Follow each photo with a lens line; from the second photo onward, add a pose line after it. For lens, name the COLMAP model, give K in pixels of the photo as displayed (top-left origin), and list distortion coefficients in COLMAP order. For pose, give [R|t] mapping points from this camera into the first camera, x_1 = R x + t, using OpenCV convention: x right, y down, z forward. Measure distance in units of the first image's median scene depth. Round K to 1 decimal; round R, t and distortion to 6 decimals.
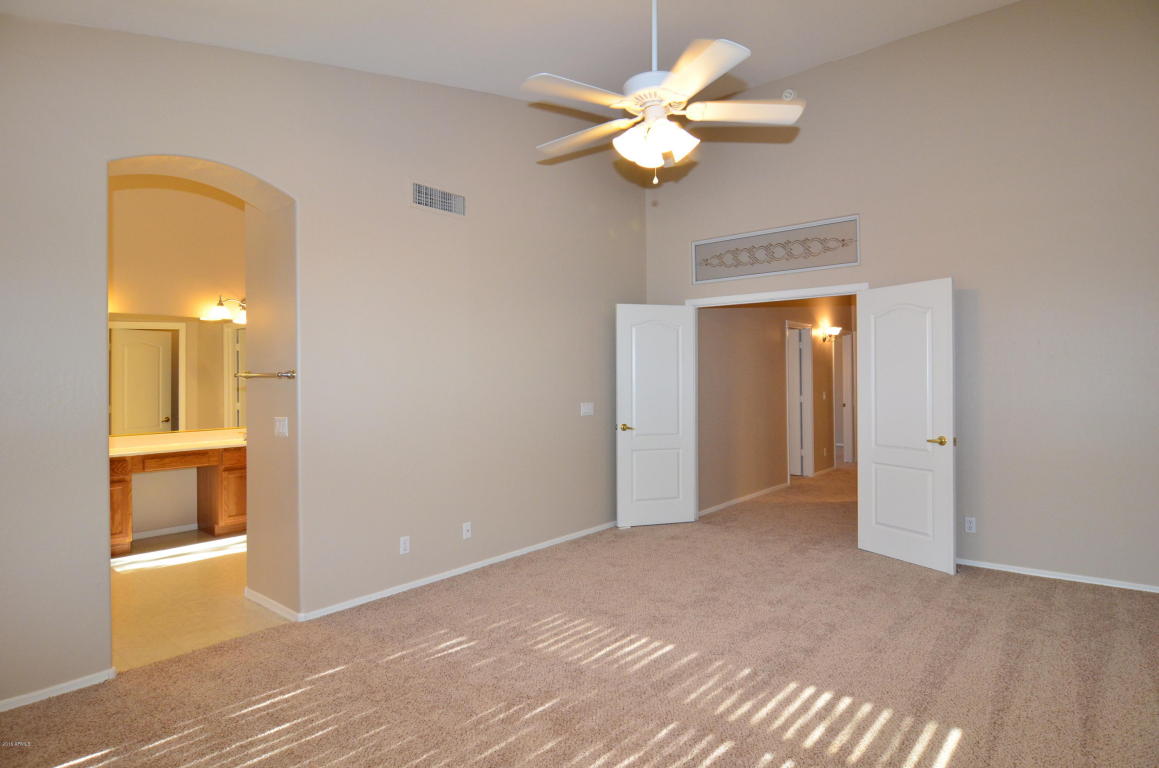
lens RADIAL K [[613.3, 0, 589.7], [0, 613.3, 379.1], [0, 0, 1]] dist [-0.002856, -0.000664]
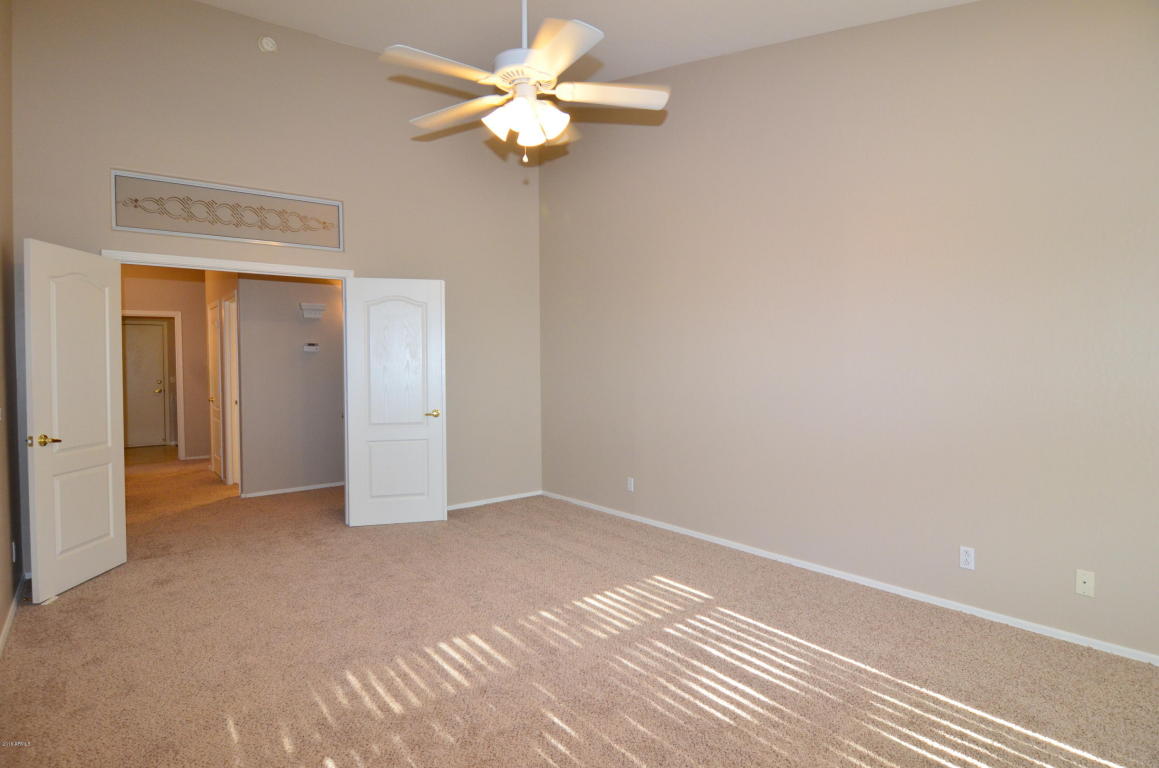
lens RADIAL K [[613.3, 0, 583.9], [0, 613.3, 377.4], [0, 0, 1]] dist [-0.002856, -0.000664]
pose [[0.247043, -0.018830, 0.968822, -0.547081], [0.006296, 0.999821, 0.017827, 0.009867], [-0.968984, 0.001696, 0.247117, 0.427649]]
